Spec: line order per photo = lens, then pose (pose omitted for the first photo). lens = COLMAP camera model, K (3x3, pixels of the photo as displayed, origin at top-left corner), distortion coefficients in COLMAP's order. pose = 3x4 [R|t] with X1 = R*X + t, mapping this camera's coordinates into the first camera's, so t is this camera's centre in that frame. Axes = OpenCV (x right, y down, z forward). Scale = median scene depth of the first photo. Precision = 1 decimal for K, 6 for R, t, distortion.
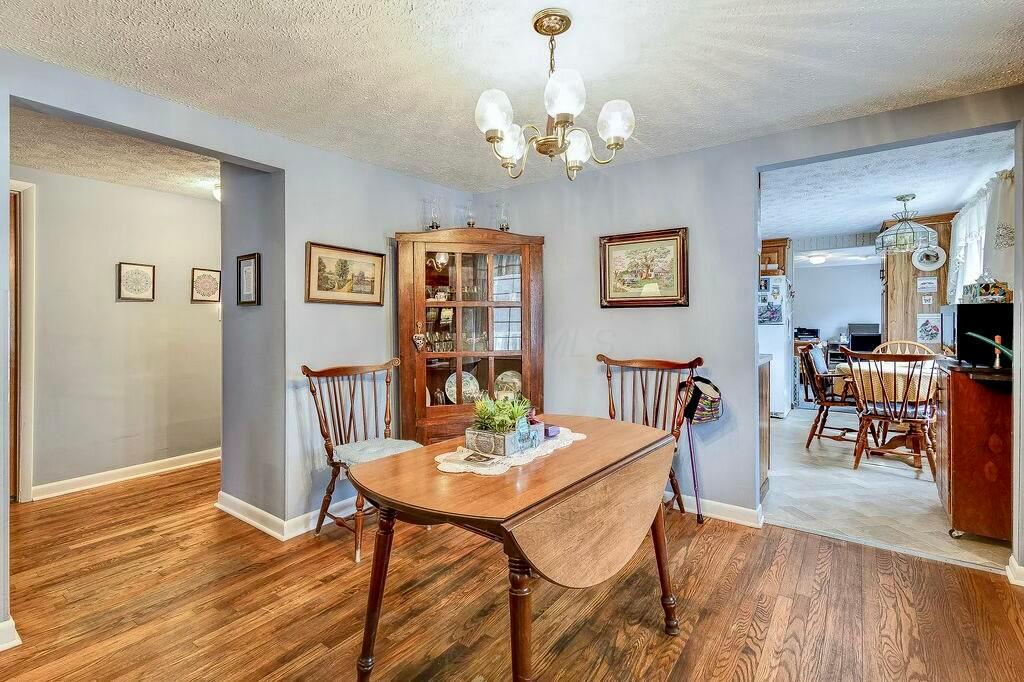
lens RADIAL K [[468.8, 0, 511.1], [0, 468.8, 321.1], [0, 0, 1]] dist [0.001400, 0.000108]
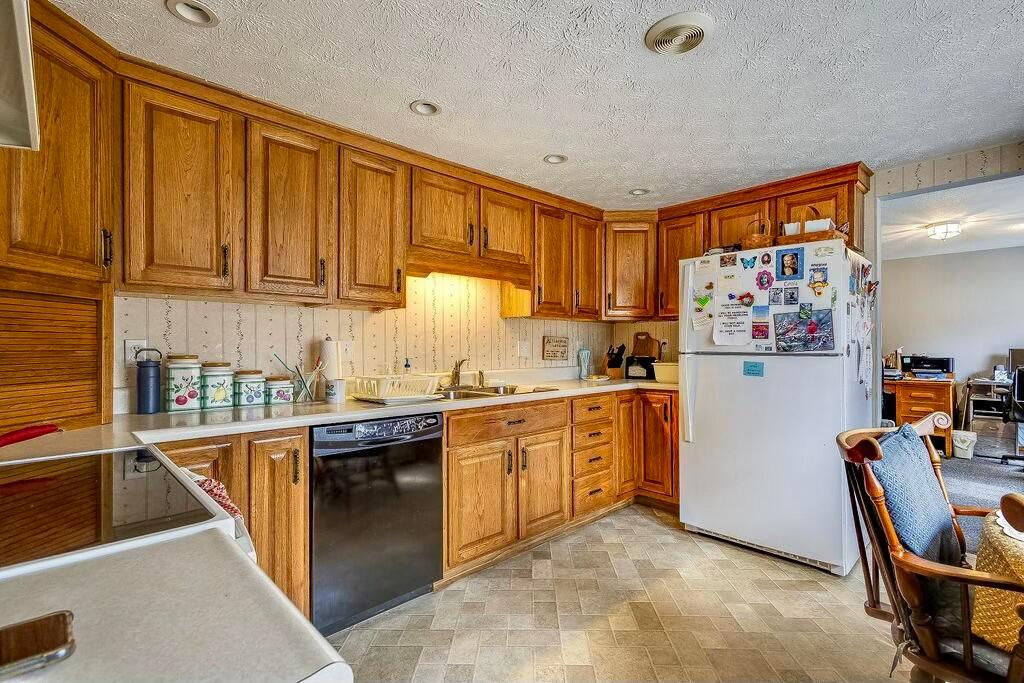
lens RADIAL K [[475.8, 0, 510.3], [0, 475.8, 339.6], [0, 0, 1]] dist [0.002568, 0.000096]
pose [[0.984006, -0.002146, -0.178120, 0.344643], [0.000852, 0.999973, -0.007345, -0.004017], [0.178131, 0.007076, 0.983981, 0.494513]]
